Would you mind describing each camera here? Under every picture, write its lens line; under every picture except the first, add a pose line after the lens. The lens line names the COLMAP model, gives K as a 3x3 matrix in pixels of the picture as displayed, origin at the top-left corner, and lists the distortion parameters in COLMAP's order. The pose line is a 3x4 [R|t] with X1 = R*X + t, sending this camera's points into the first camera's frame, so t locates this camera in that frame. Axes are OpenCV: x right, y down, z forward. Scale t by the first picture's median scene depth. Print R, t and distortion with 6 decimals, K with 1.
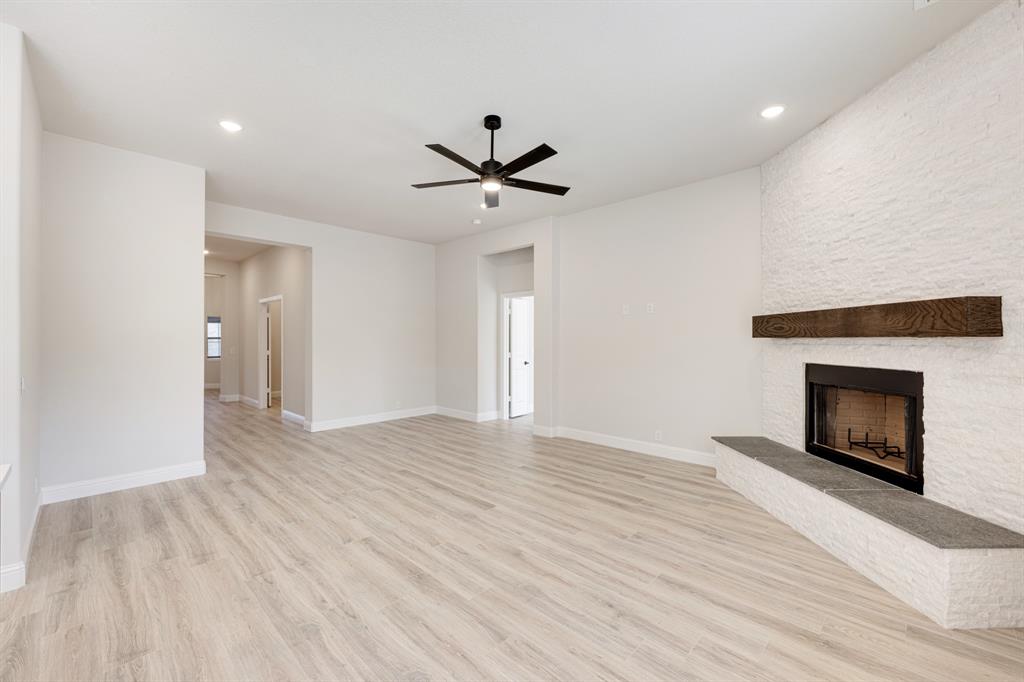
lens RADIAL K [[417.4, 0, 520.8], [0, 417.4, 338.1], [0, 0, 1]] dist [-0.001107, -0.000092]
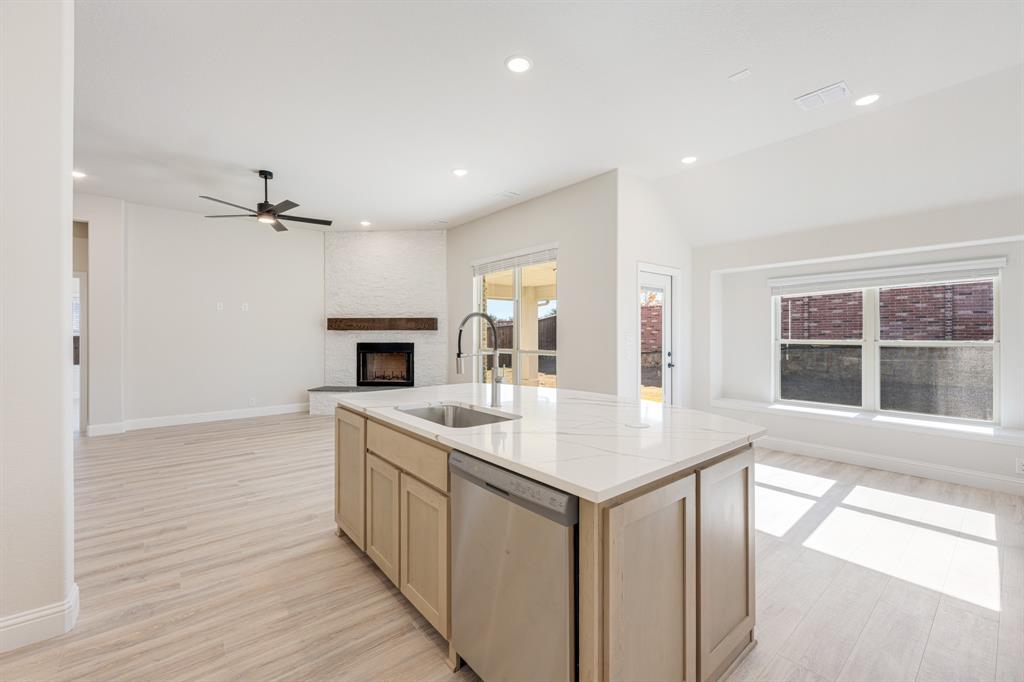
lens RADIAL K [[419.9, 0, 503.4], [0, 419.9, 334.4], [0, 0, 1]] dist [0.009046, 0.000067]
pose [[0.137229, 0.001626, 0.990538, -1.252395], [-0.004739, 0.999988, -0.000985, 0.018416], [-0.990528, -0.004559, 0.137235, 0.009826]]
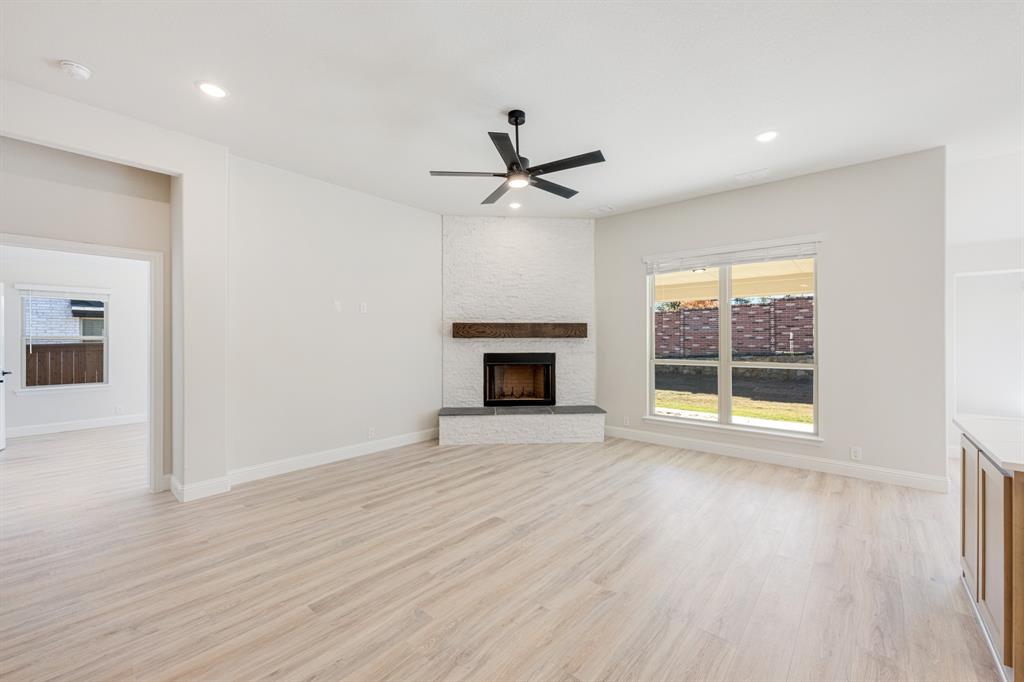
lens RADIAL K [[408.5, 0, 506.2], [0, 408.5, 339.2], [0, 0, 1]] dist [-0.000554, -0.000060]
pose [[-0.039044, -0.000941, 0.999237, -0.939620], [-0.003530, 0.999993, 0.000803, 0.003146], [-0.999231, -0.003496, -0.039047, 0.974110]]
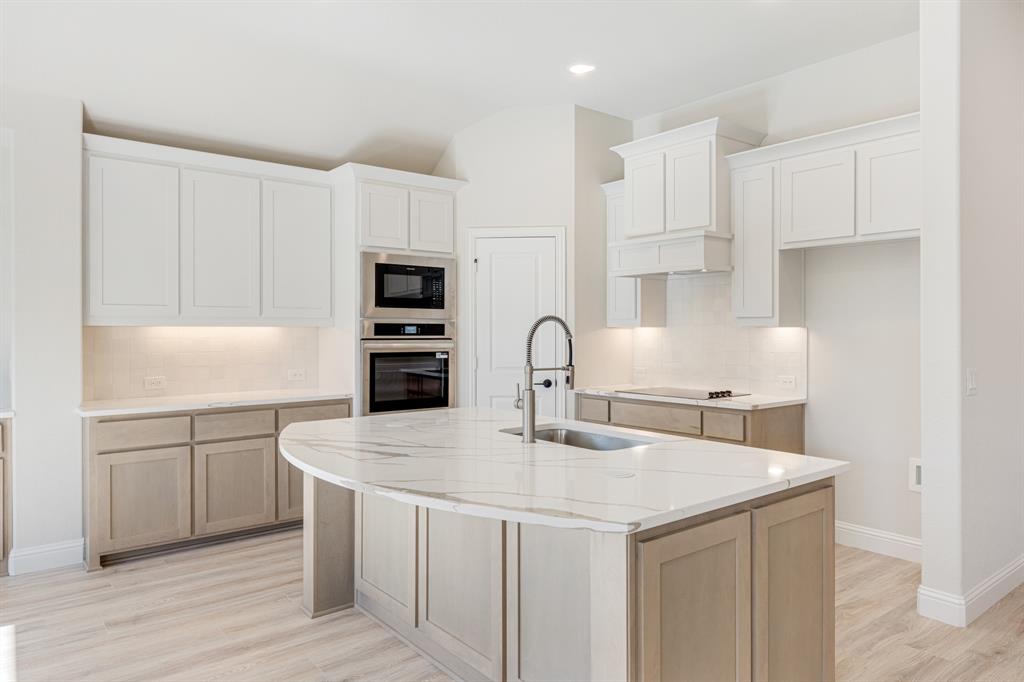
lens RADIAL K [[675.7, 0, 527.1], [0, 675.7, 331.0], [0, 0, 1]] dist [-0.000599, 0.002115]
pose [[-0.133401, 0.000633, -0.991062, 0.156704], [0.005532, 0.999985, -0.000106, 0.004477], [0.991047, -0.005497, -0.133402, 0.212715]]
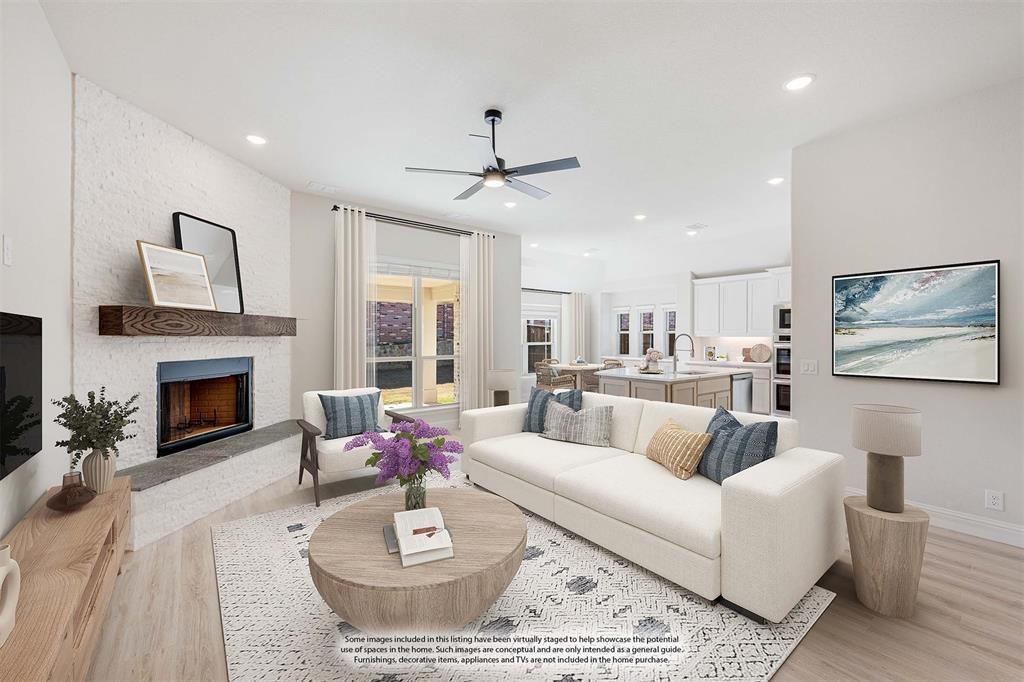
lens RADIAL K [[417.4, 0, 520.8], [0, 417.4, 338.1], [0, 0, 1]] dist [-0.001107, -0.000092]
pose [[-0.989471, -0.000940, 0.144731, -0.252772], [-0.001356, 0.999995, -0.002776, 0.006258], [-0.144728, -0.002943, -0.989467, 1.797998]]
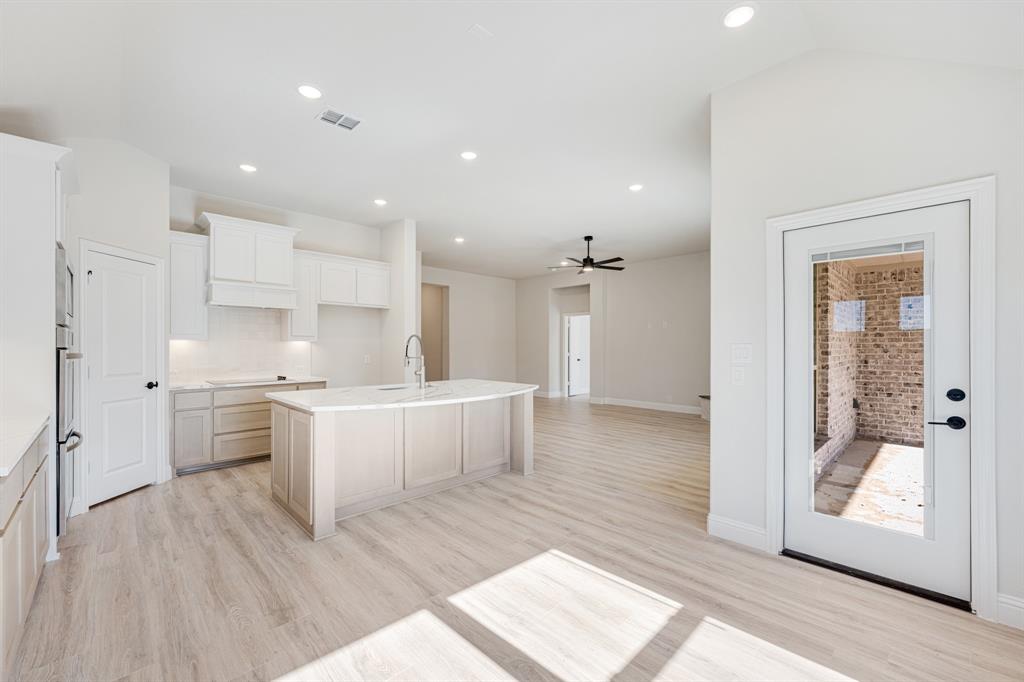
lens RADIAL K [[411.7, 0, 506.3], [0, 411.7, 345.5], [0, 0, 1]] dist [0.000501, 0.000110]
pose [[0.997942, -0.000613, -0.064120, -0.316940], [0.000772, 0.999997, 0.002457, 0.012266], [0.064119, -0.002502, 0.997939, -0.990560]]
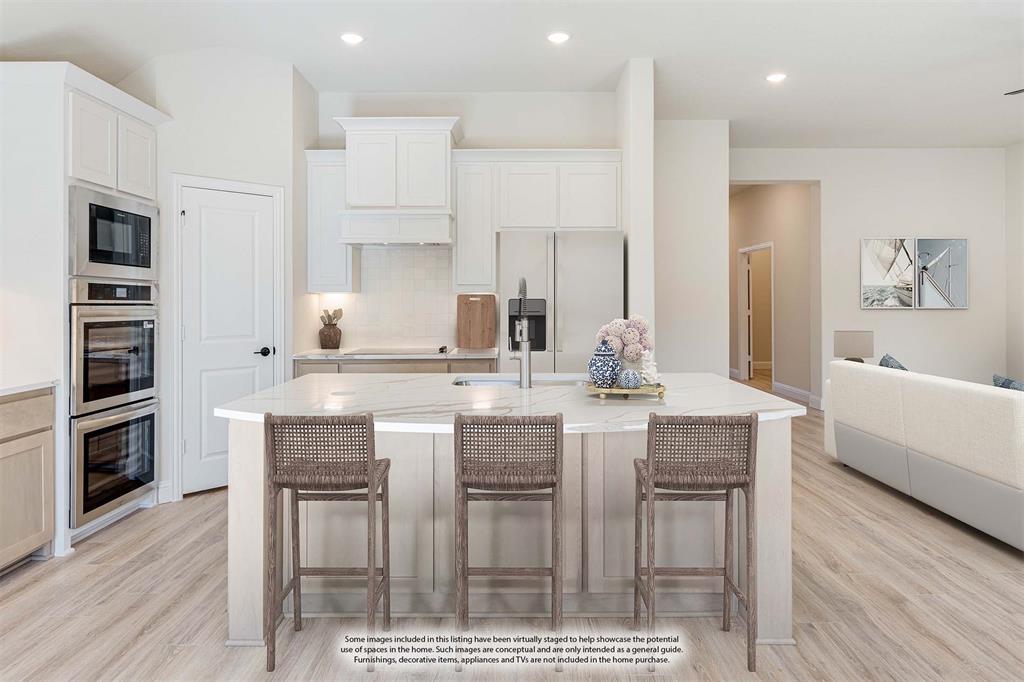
lens RADIAL K [[631.9, 0, 511.2], [0, 631.9, 299.3], [0, 0, 1]] dist [-0.000529, -0.001536]
pose [[0.678232, -0.005865, -0.734824, -0.020490], [0.006955, 0.999975, -0.001562, 0.017469], [0.734815, -0.004051, 0.678256, -0.464123]]
